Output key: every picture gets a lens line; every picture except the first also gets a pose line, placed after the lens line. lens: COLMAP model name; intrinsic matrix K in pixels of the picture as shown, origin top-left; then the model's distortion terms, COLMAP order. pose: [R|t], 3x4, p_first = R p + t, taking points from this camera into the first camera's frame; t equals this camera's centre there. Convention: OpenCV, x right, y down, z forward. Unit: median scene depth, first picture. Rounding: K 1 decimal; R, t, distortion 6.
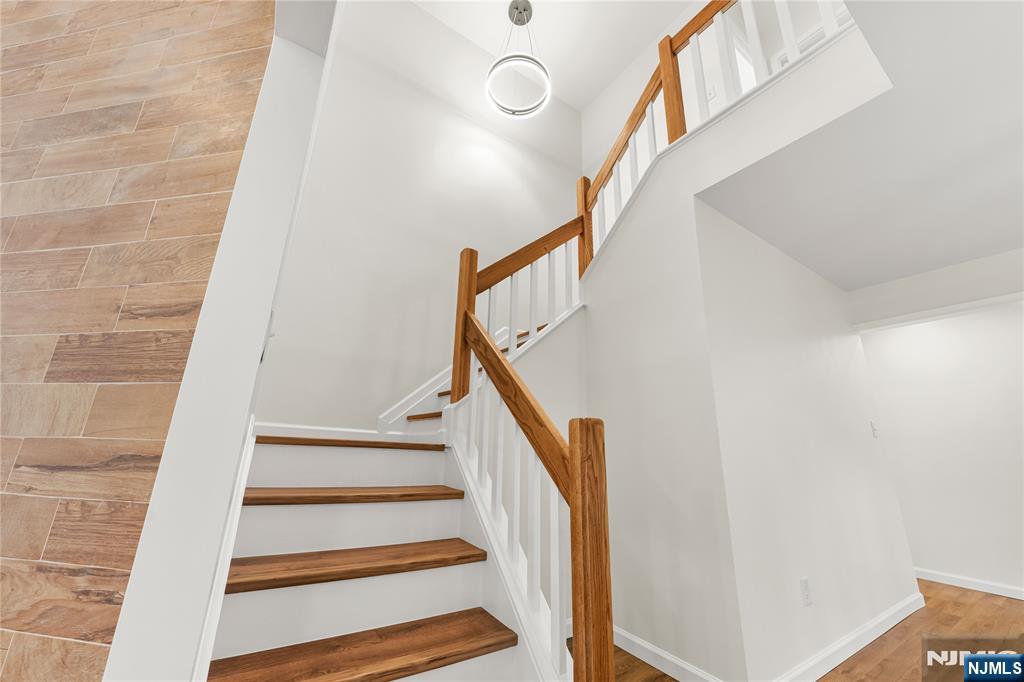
lens RADIAL K [[384.2, 0, 512.0], [0, 384.2, 341.0], [0, 0, 1]] dist [-0.001610, -0.000209]
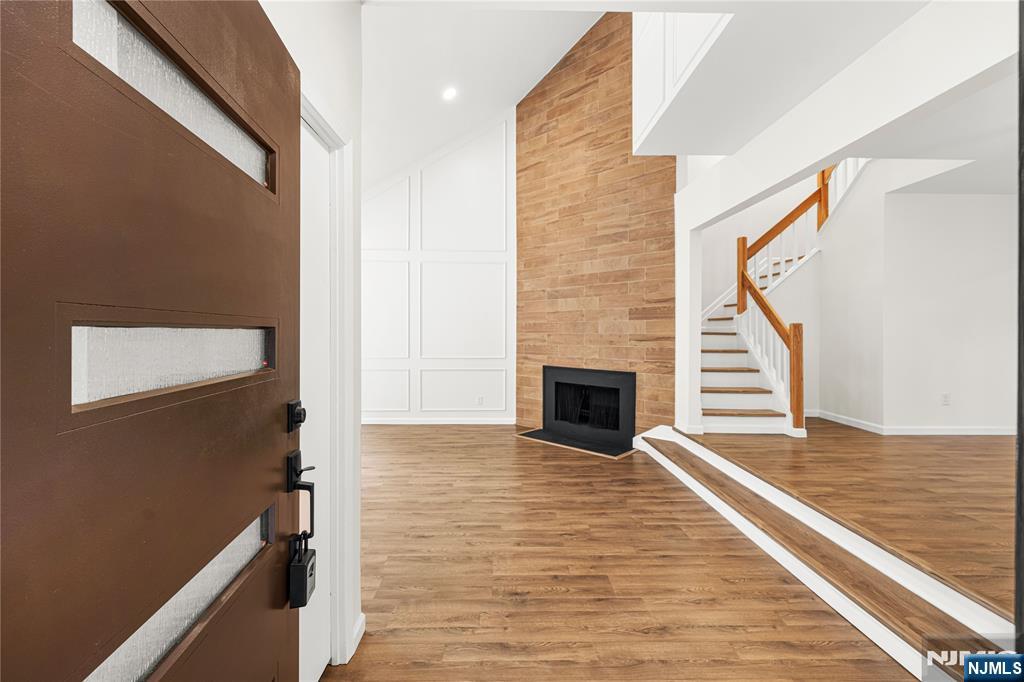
lens RADIAL K [[424.8, 0, 514.3], [0, 424.8, 334.4], [0, 0, 1]] dist [0.002223, 0.000449]
pose [[0.839974, -0.025102, -0.542045, 0.090890], [0.166802, 0.962507, 0.213909, -0.493372], [0.516353, -0.270092, 0.812668, -1.787232]]
